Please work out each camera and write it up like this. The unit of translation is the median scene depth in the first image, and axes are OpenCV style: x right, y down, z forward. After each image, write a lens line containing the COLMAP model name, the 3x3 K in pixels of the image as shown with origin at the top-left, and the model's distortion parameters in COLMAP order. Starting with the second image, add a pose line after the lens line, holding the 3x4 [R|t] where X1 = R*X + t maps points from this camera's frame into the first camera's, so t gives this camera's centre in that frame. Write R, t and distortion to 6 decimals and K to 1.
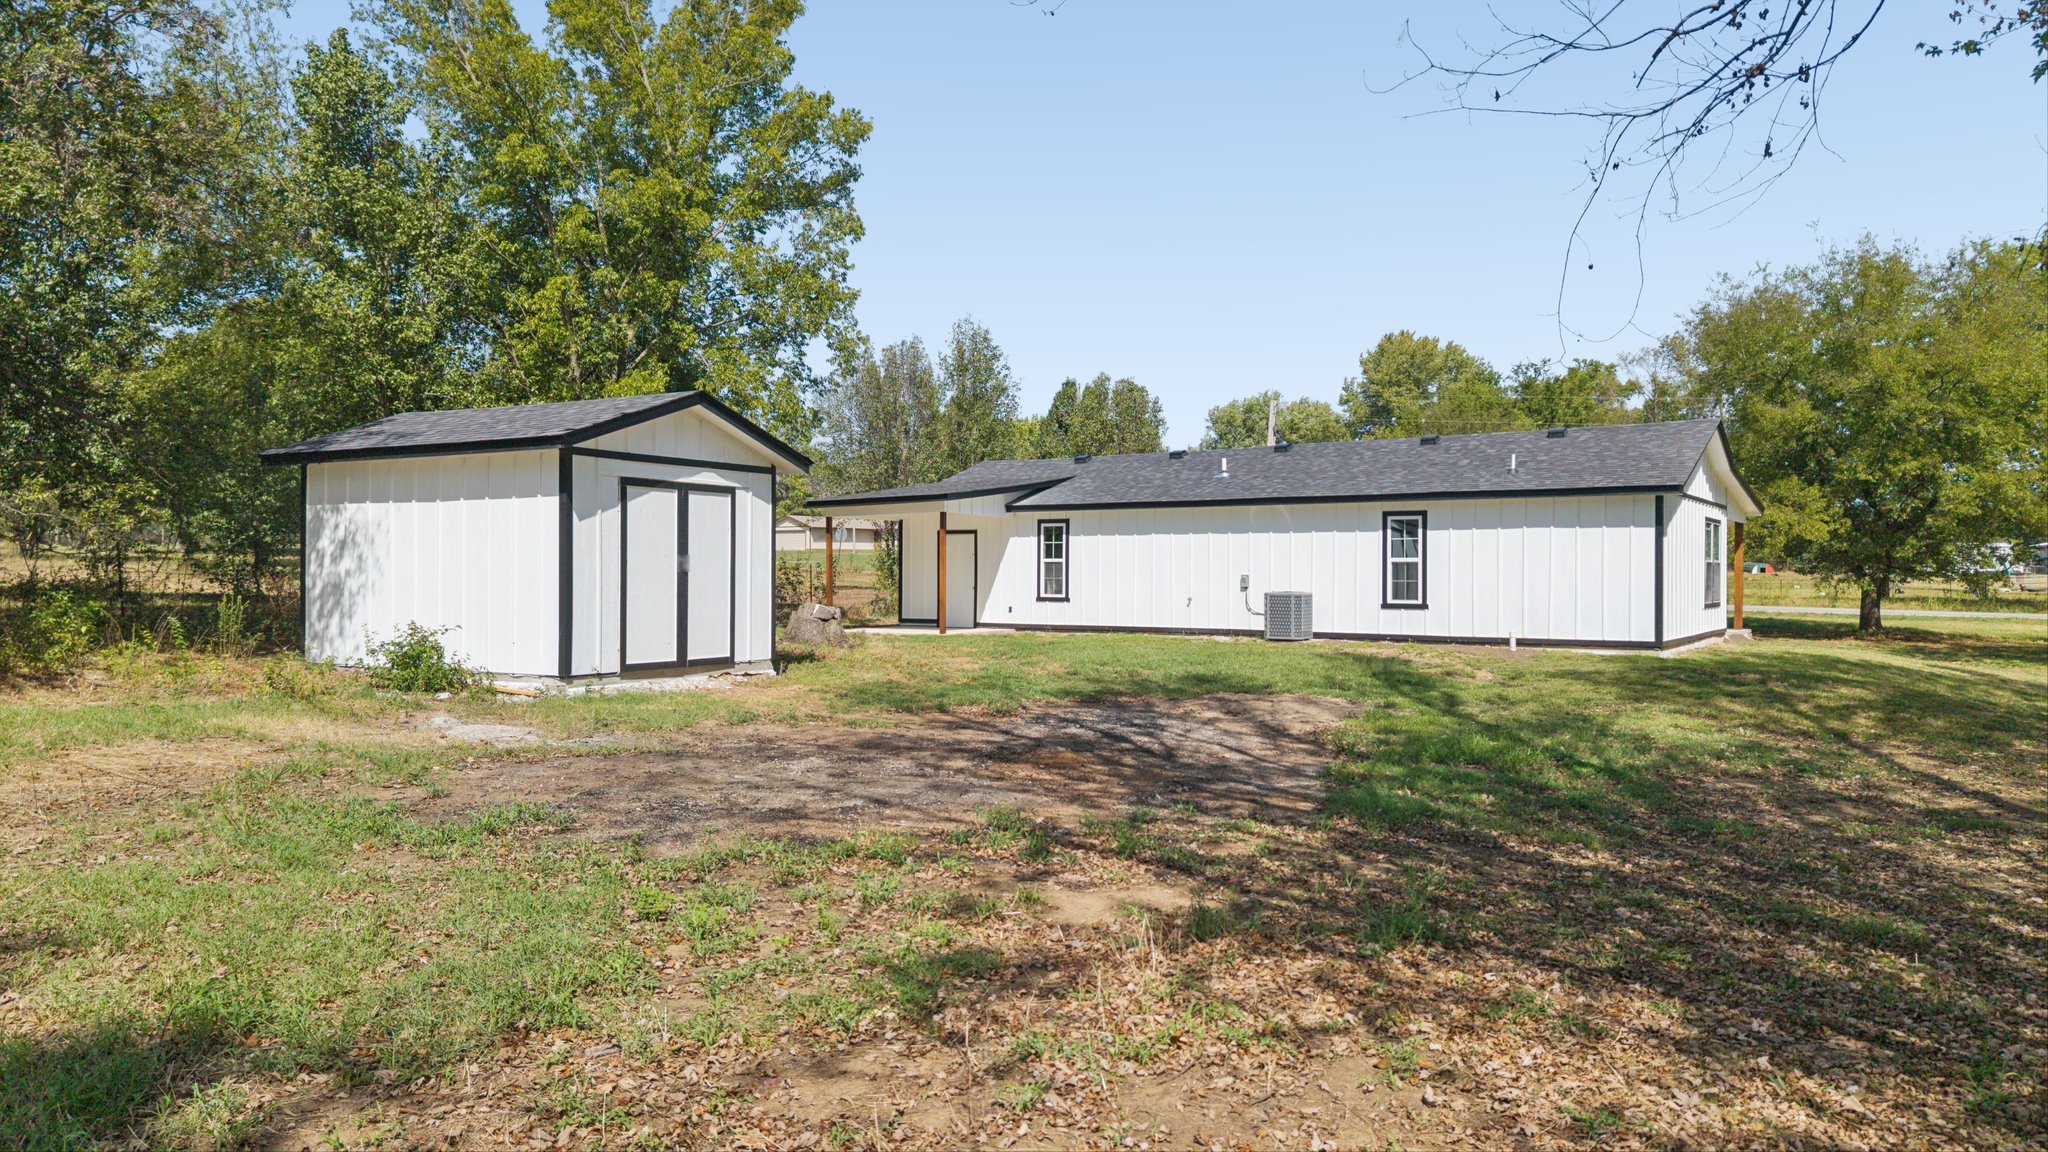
lens RADIAL K [[1429.3, 0, 983.9], [0, 1429.3, 572.1], [0, 0, 1]] dist [-0.002709, -0.001924]
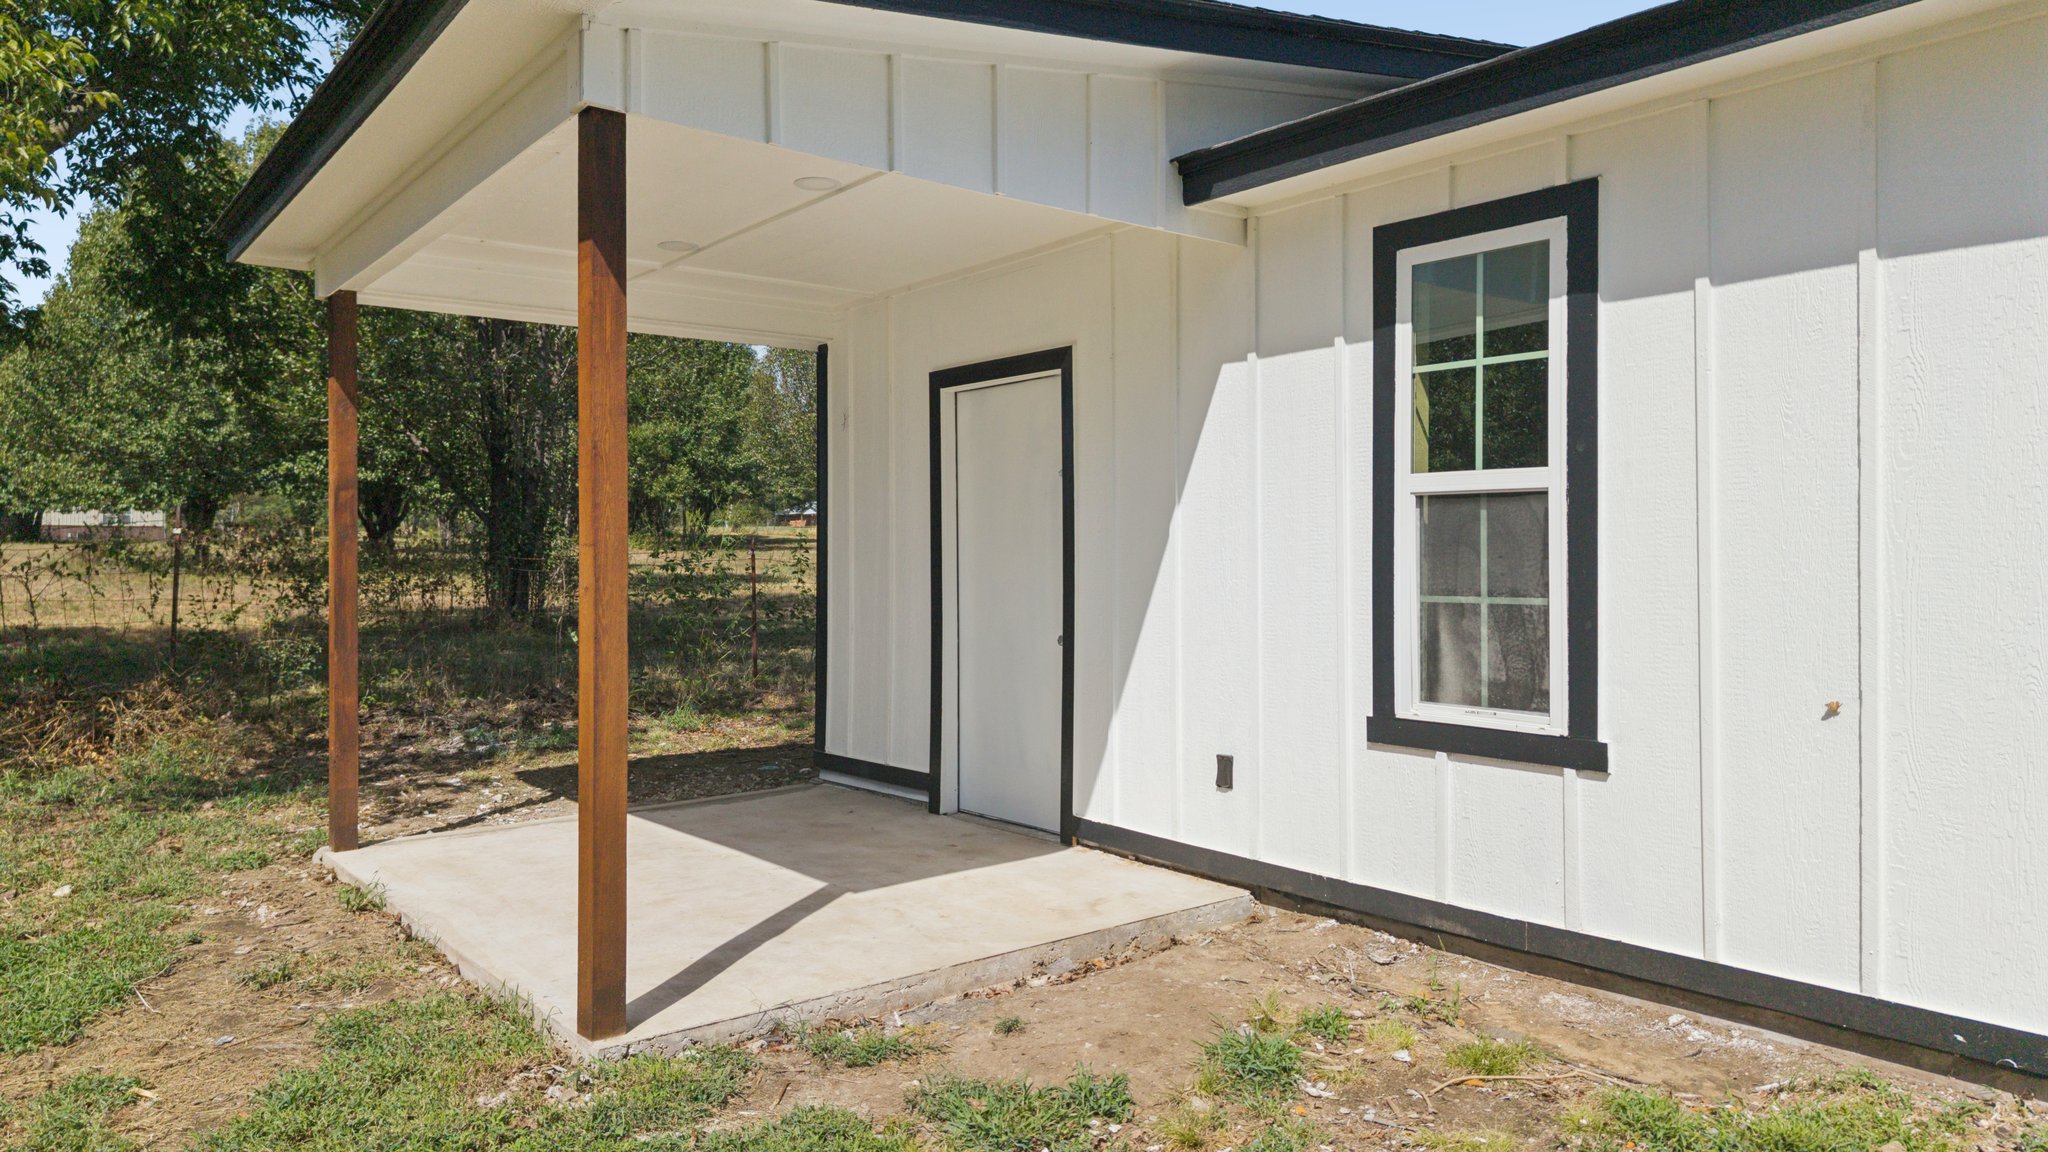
lens RADIAL K [[1367.0, 0, 1032.5], [0, 1367.0, 570.1], [0, 0, 1]] dist [0.003969, -0.005581]
pose [[0.963371, -0.005385, -0.268120, 0.041567], [0.009428, 0.999860, 0.013793, -0.001282], [0.268008, -0.015815, 0.963287, 0.845379]]
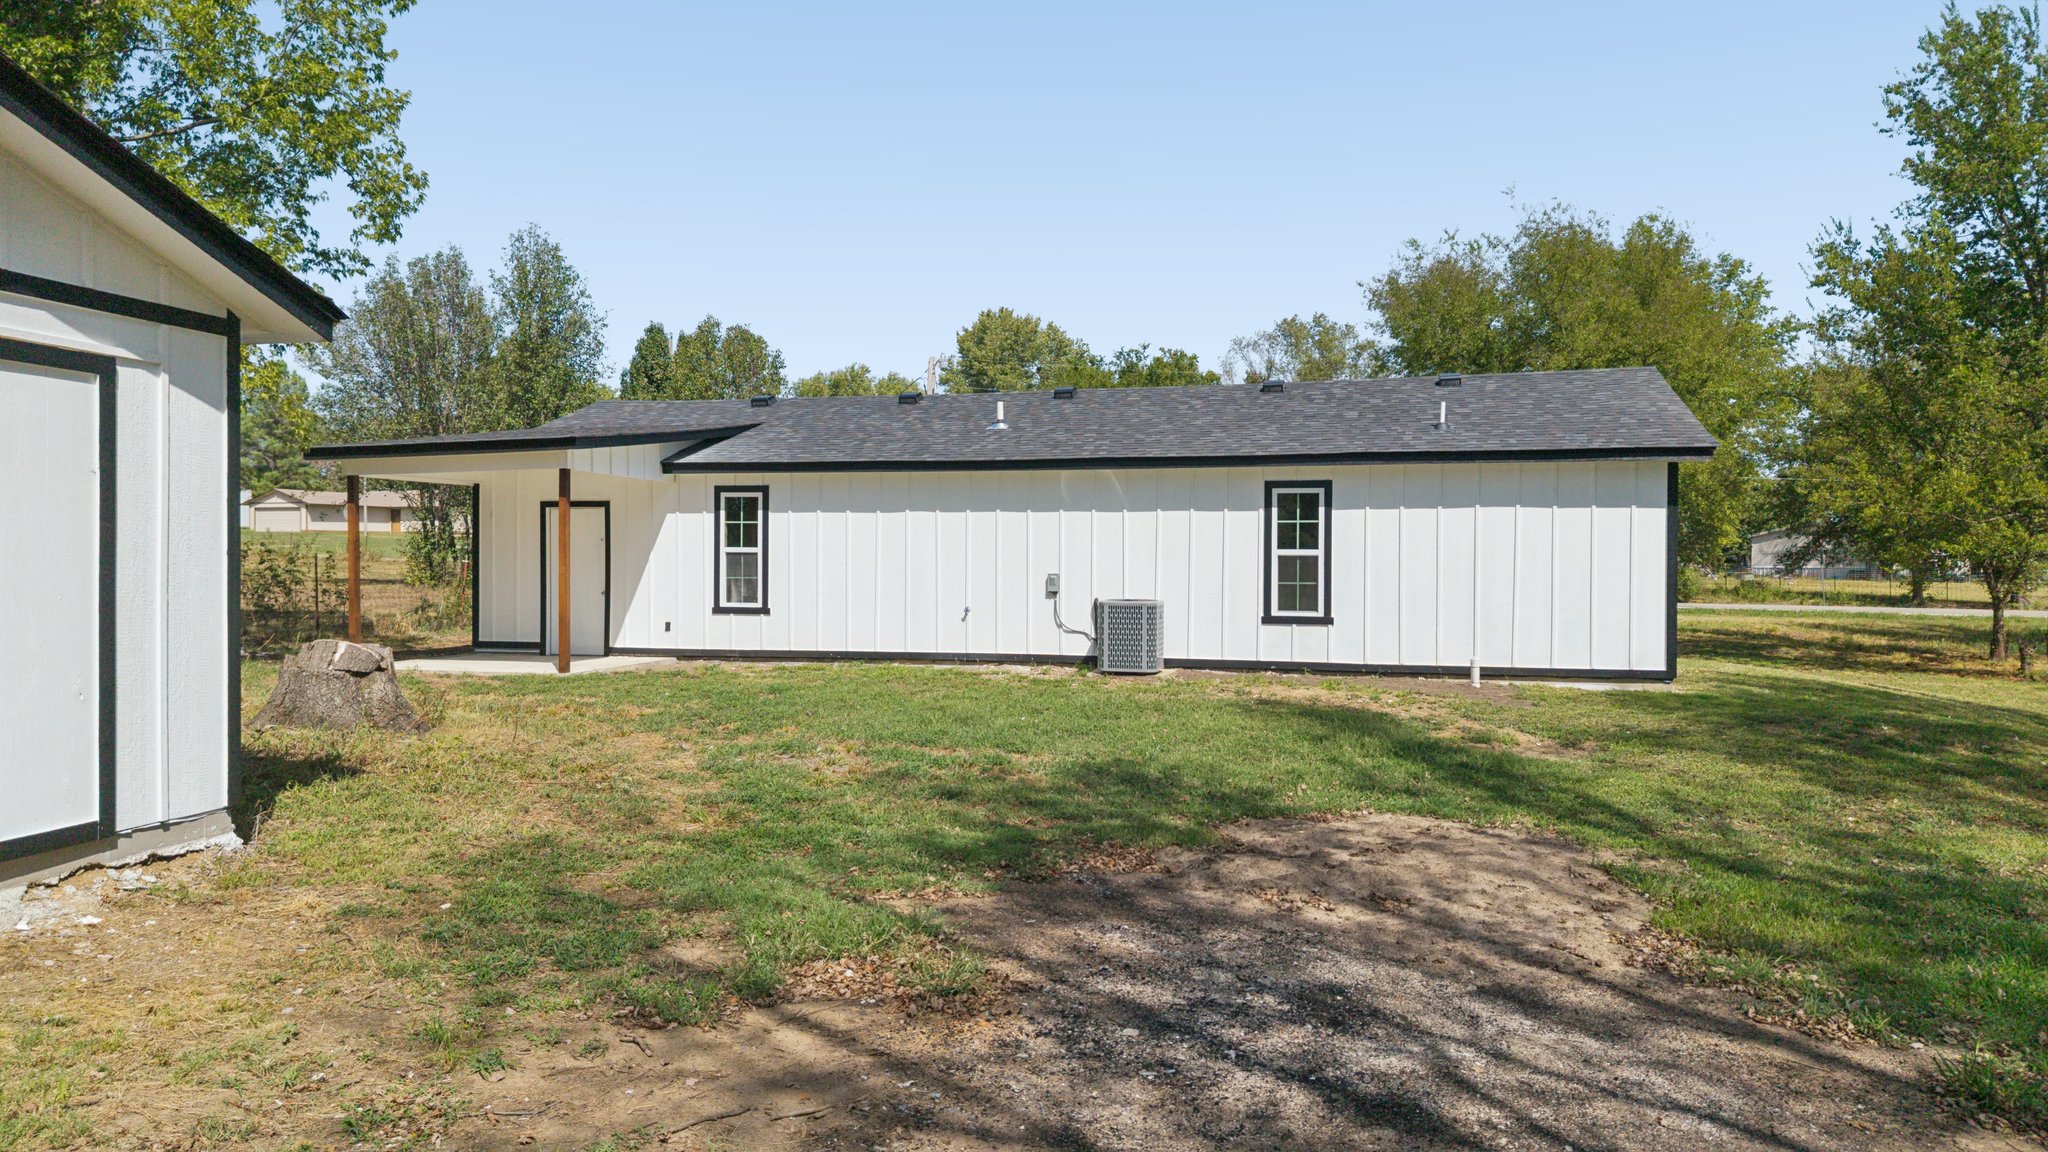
lens RADIAL K [[1367.0, 0, 1032.5], [0, 1367.0, 570.1], [0, 0, 1]] dist [0.003969, -0.005581]
pose [[0.929983, -0.000071, 0.367603, -0.055473], [-0.002690, 0.999972, 0.007000, -0.003708], [-0.367593, -0.007499, 0.929957, 0.379092]]
